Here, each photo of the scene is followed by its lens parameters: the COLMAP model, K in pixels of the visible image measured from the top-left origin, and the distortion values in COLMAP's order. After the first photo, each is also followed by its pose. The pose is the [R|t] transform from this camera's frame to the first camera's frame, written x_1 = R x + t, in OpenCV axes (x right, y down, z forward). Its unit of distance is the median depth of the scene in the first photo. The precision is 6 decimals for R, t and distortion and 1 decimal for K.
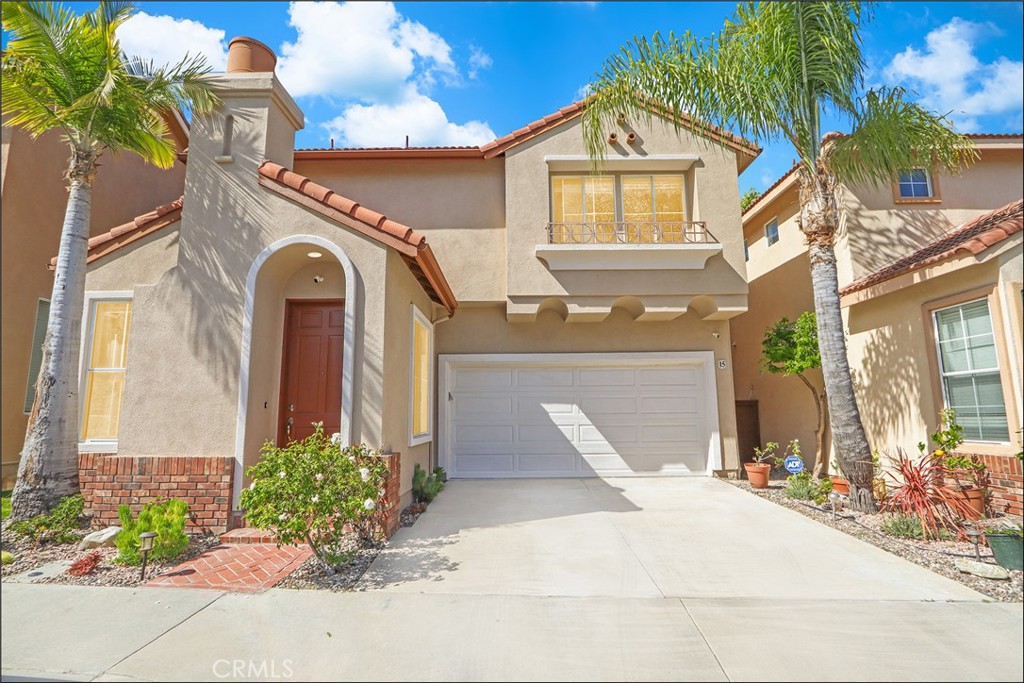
lens RADIAL K [[502.9, 0, 512.2], [0, 502.9, 339.7], [0, 0, 1]] dist [-0.013744, 0.001118]
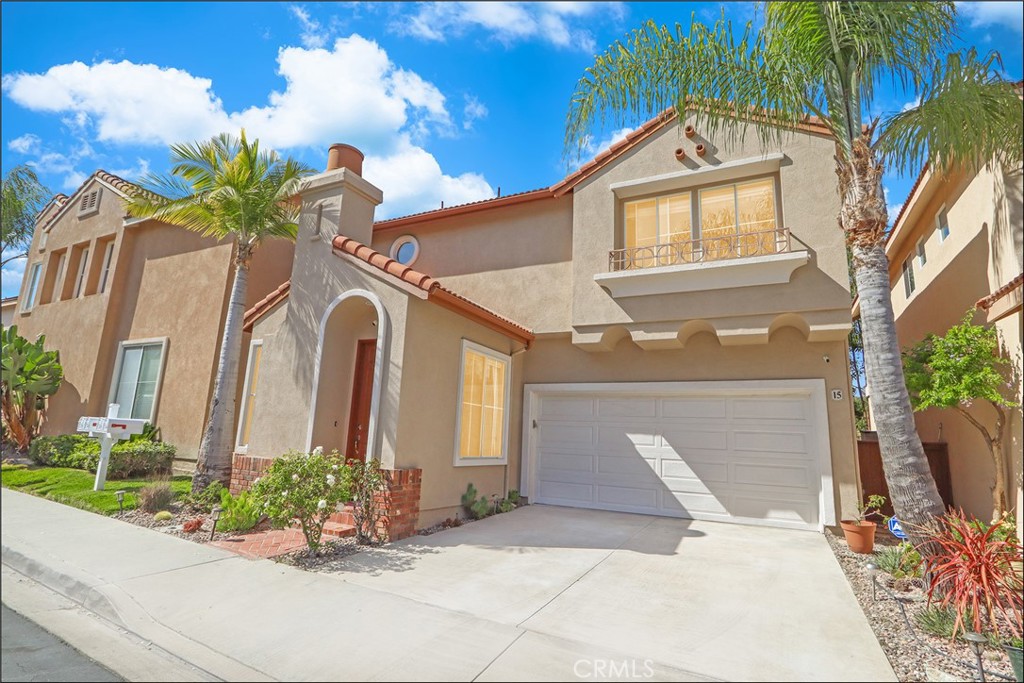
lens RADIAL K [[502.9, 0, 513.6], [0, 502.9, 341.3], [0, 0, 1]] dist [-0.013744, 0.001118]
pose [[0.894562, -0.040057, -0.445146, 0.333876], [0.015165, 0.998123, -0.059341, 0.002475], [0.446687, 0.046333, 0.893490, 0.033759]]
